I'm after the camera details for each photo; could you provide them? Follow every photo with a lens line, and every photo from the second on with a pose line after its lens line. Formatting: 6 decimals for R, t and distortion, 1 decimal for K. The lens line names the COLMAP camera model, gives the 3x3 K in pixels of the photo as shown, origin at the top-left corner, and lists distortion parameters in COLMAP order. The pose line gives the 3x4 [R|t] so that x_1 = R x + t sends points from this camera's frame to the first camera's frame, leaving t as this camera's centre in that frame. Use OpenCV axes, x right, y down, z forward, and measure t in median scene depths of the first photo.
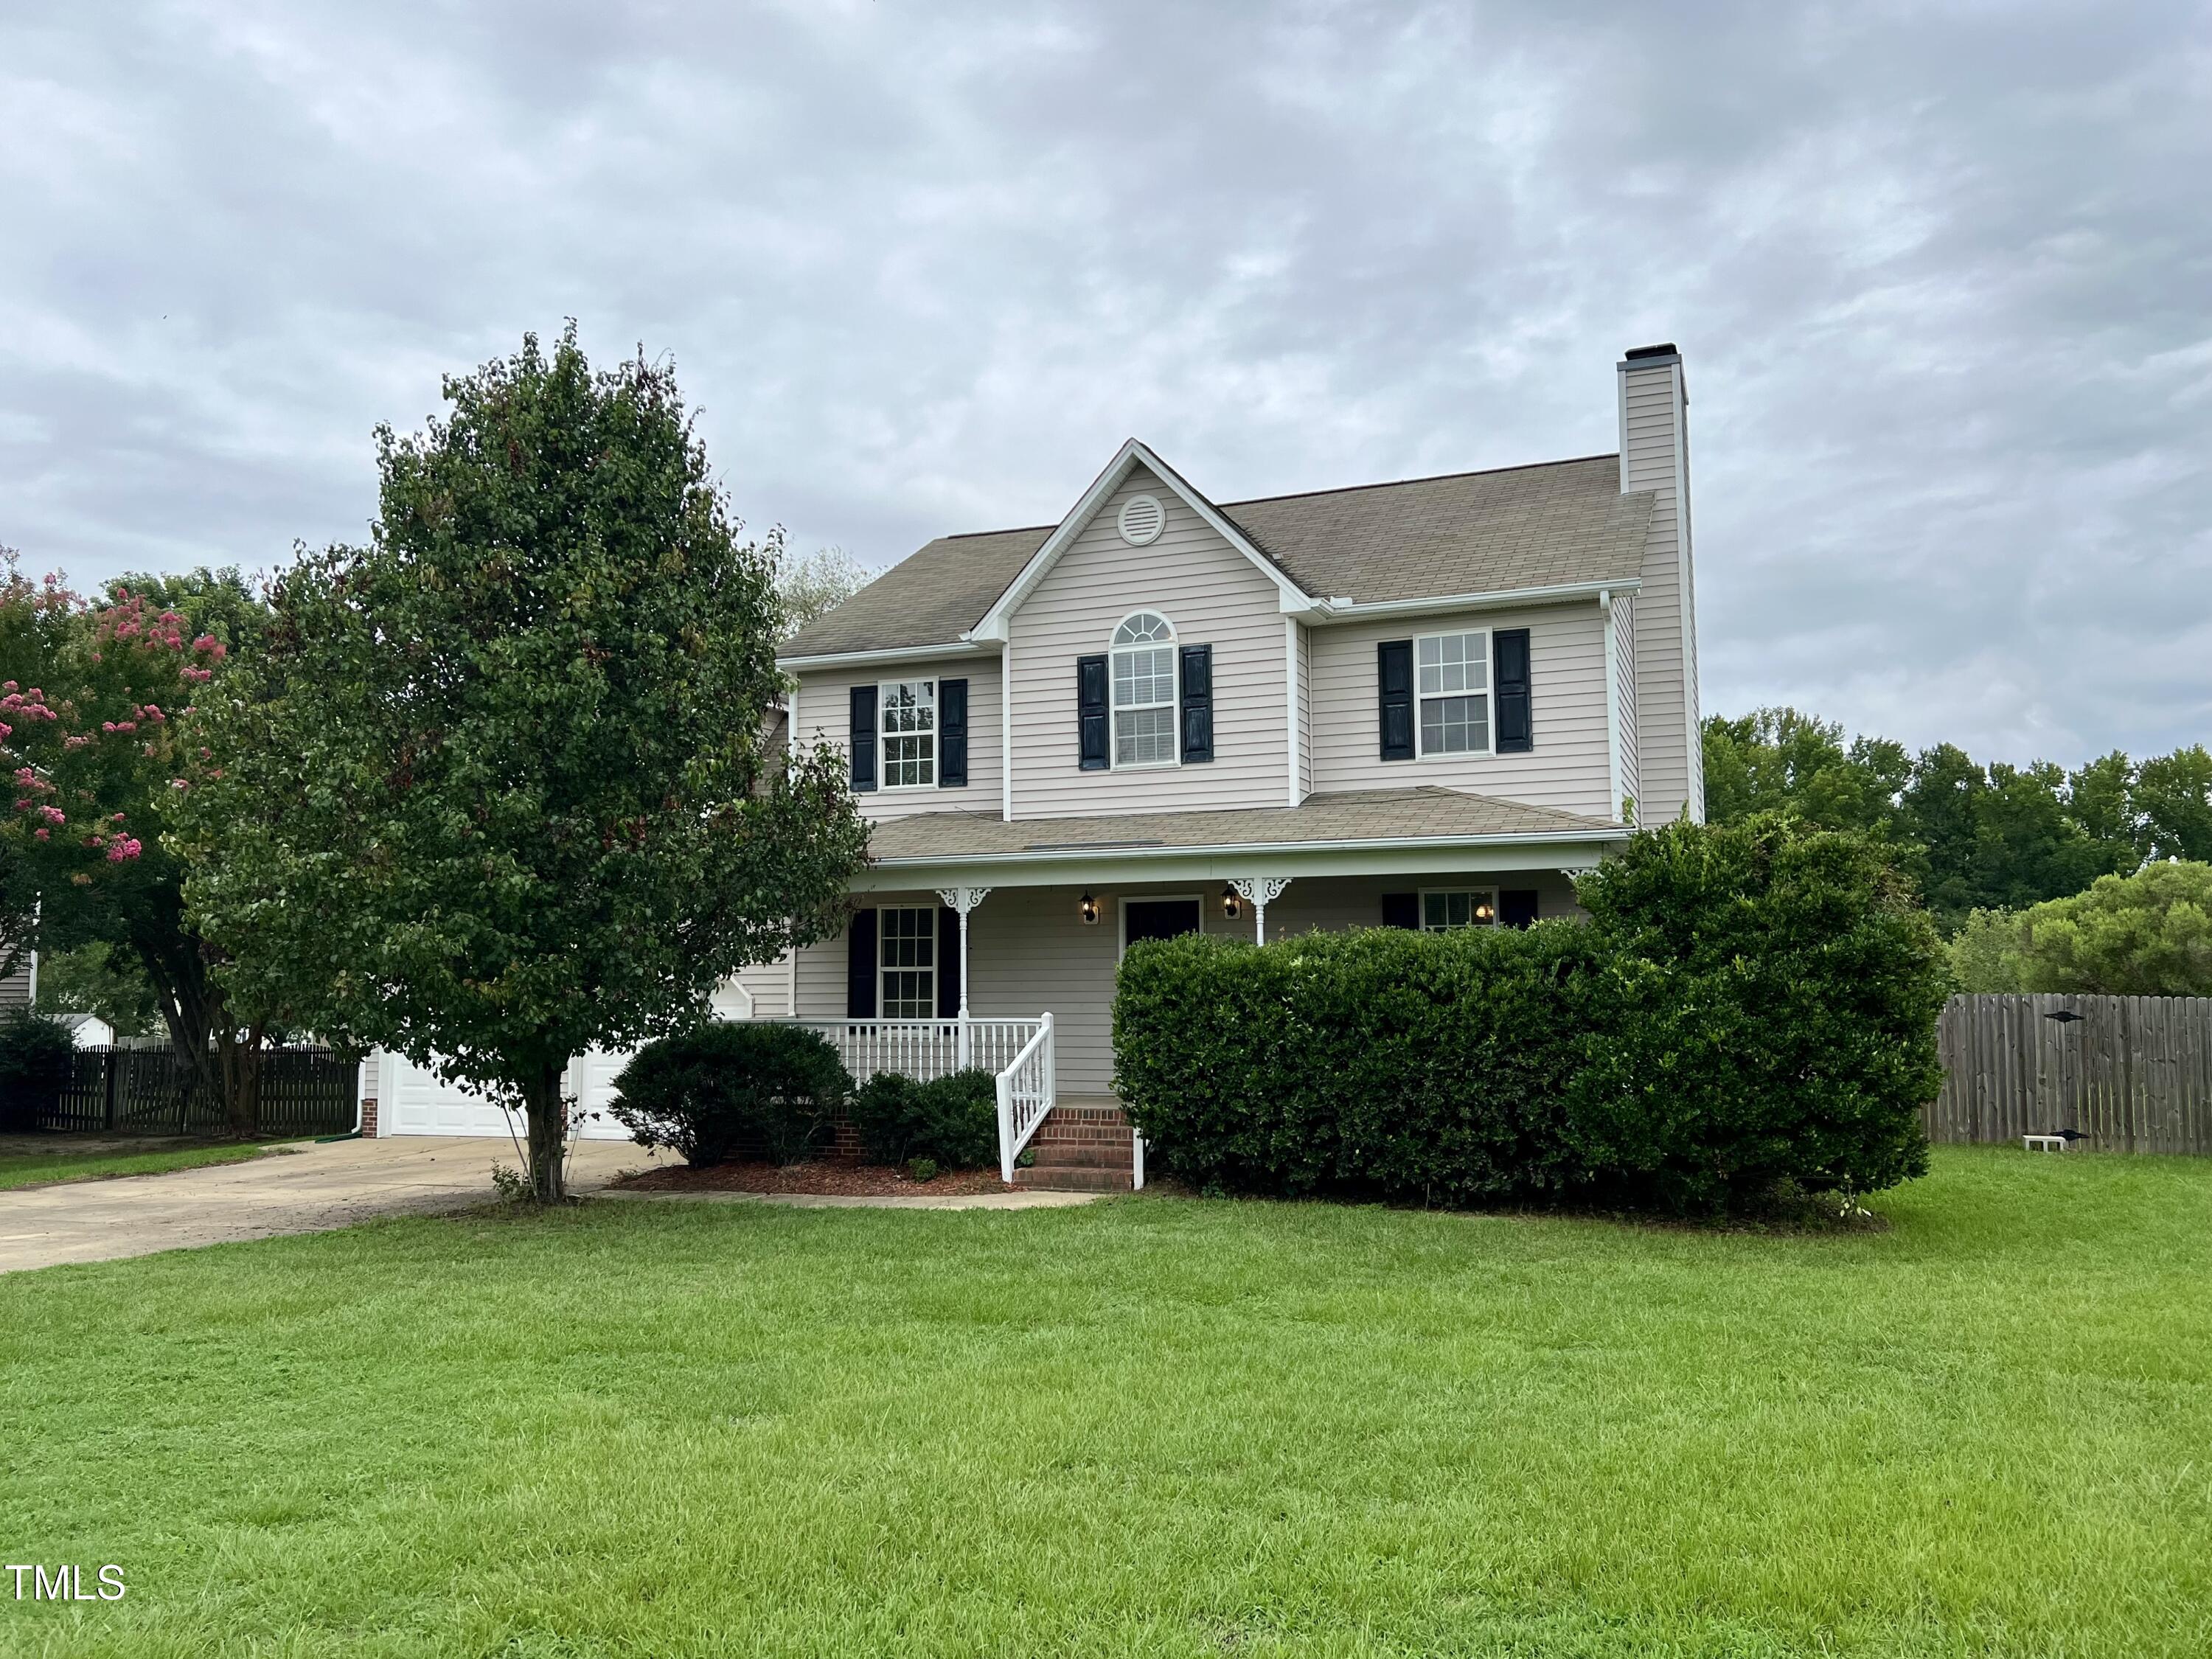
lens RADIAL K [[1670.3, 0, 1109.2], [0, 1670.3, 837.2], [0, 0, 1]] dist [0.077893, -0.096513]
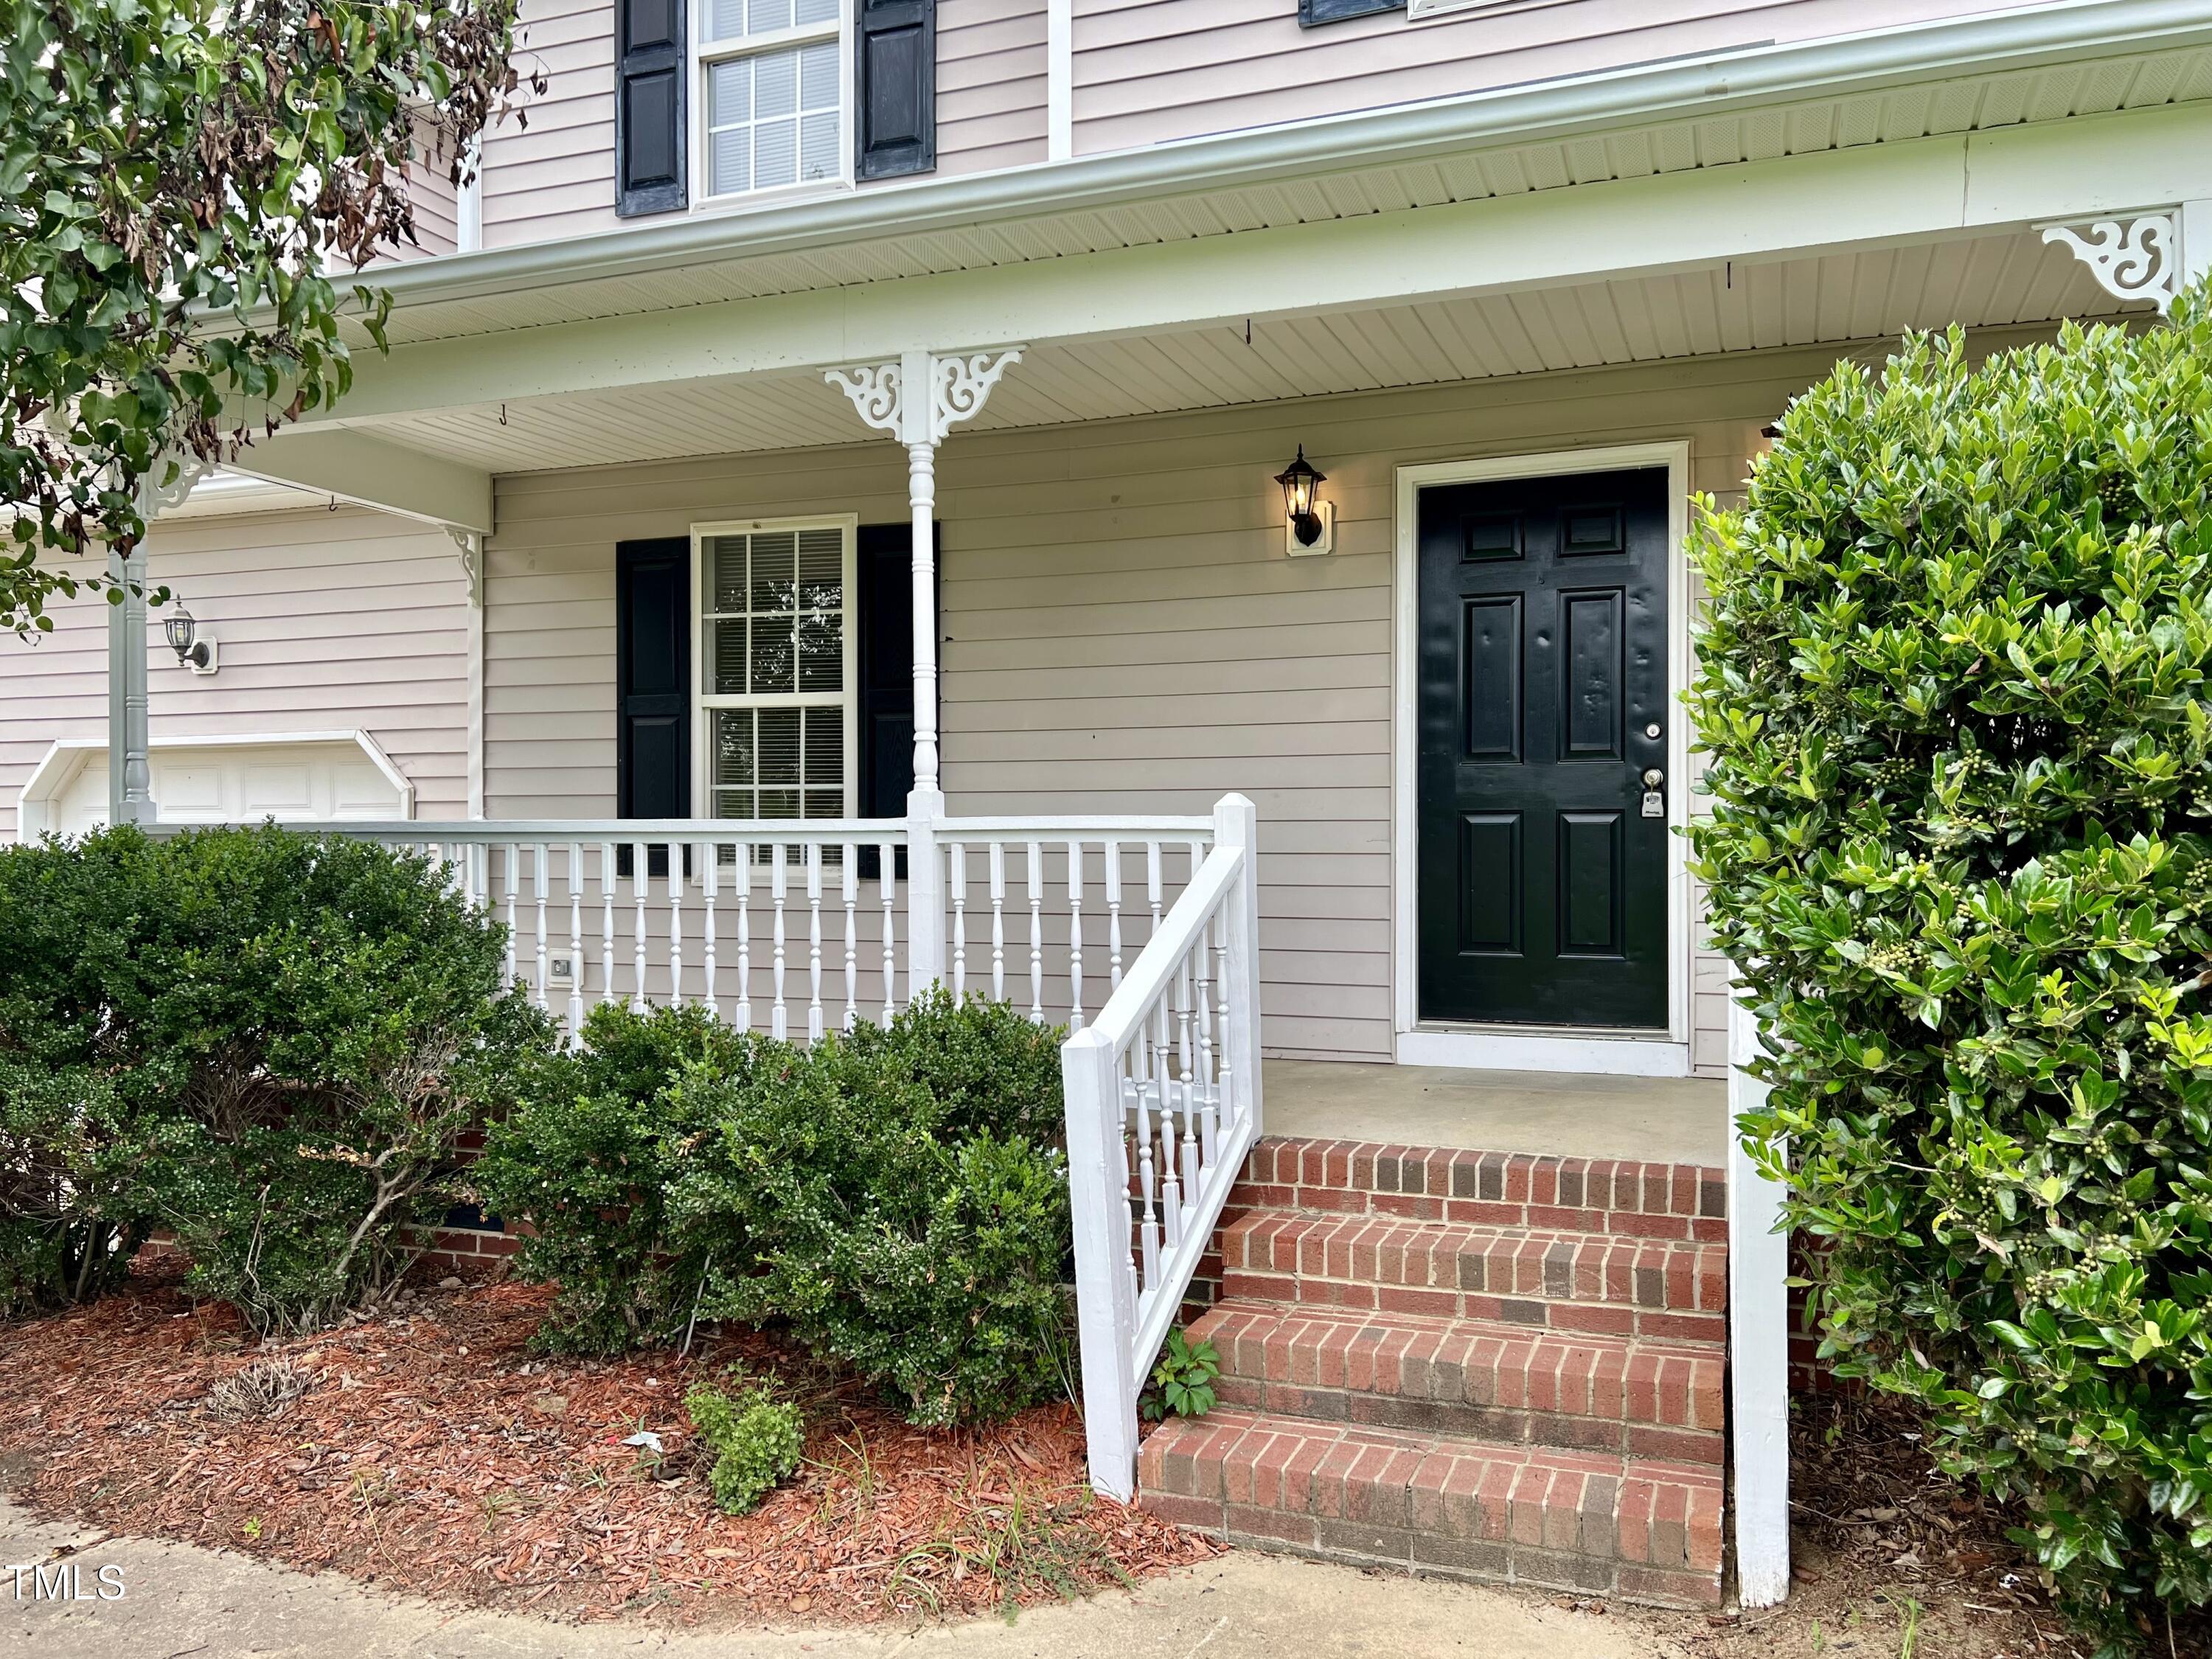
lens RADIAL K [[1670.3, 0, 1109.2], [0, 1670.3, 837.2], [0, 0, 1]] dist [0.077893, -0.096513]
pose [[0.999792, 0.008872, 0.018340, -0.060576], [-0.010358, 0.996529, 0.082602, 0.087295], [-0.017543, -0.082775, 0.996414, 0.709255]]
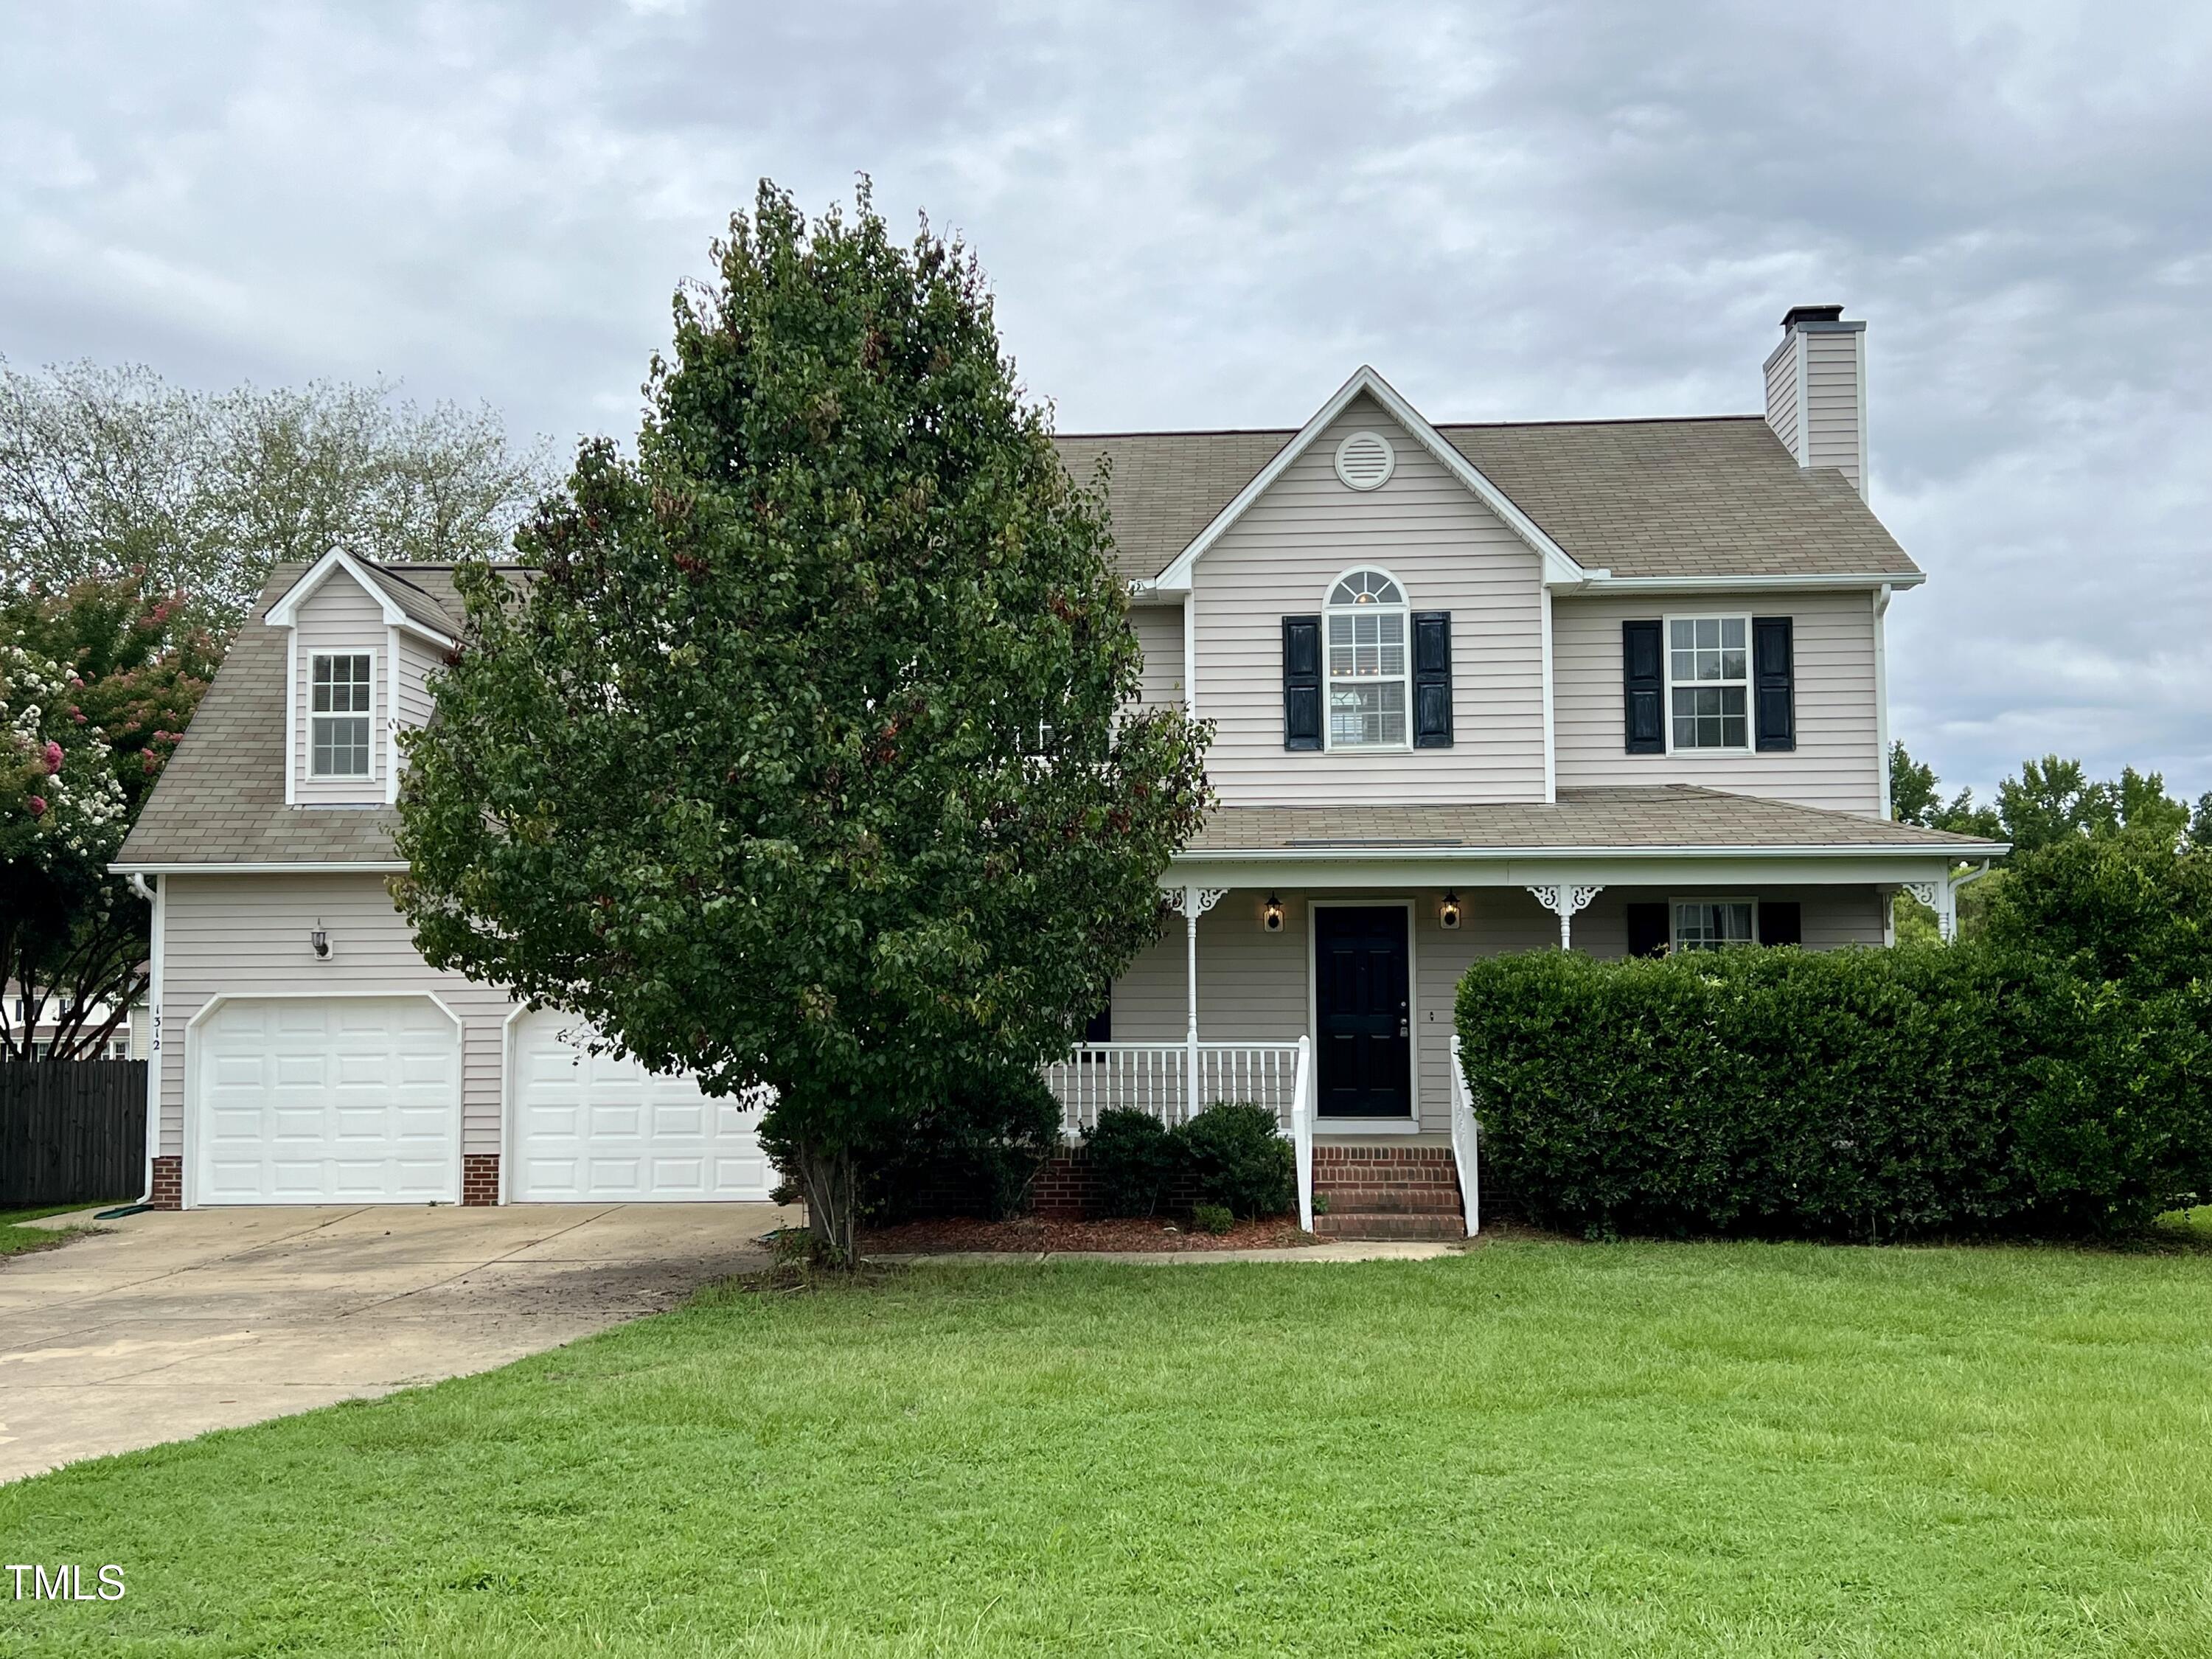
lens RADIAL K [[2276.7, 0, 1104.0], [0, 2276.7, 826.4], [0, 0, 1]] dist [0.142160, -0.409882]
pose [[0.947981, 0.026233, 0.317243, -0.493377], [-0.031091, 0.999464, 0.010258, -0.010948], [-0.316804, -0.019588, 0.948289, -0.072020]]
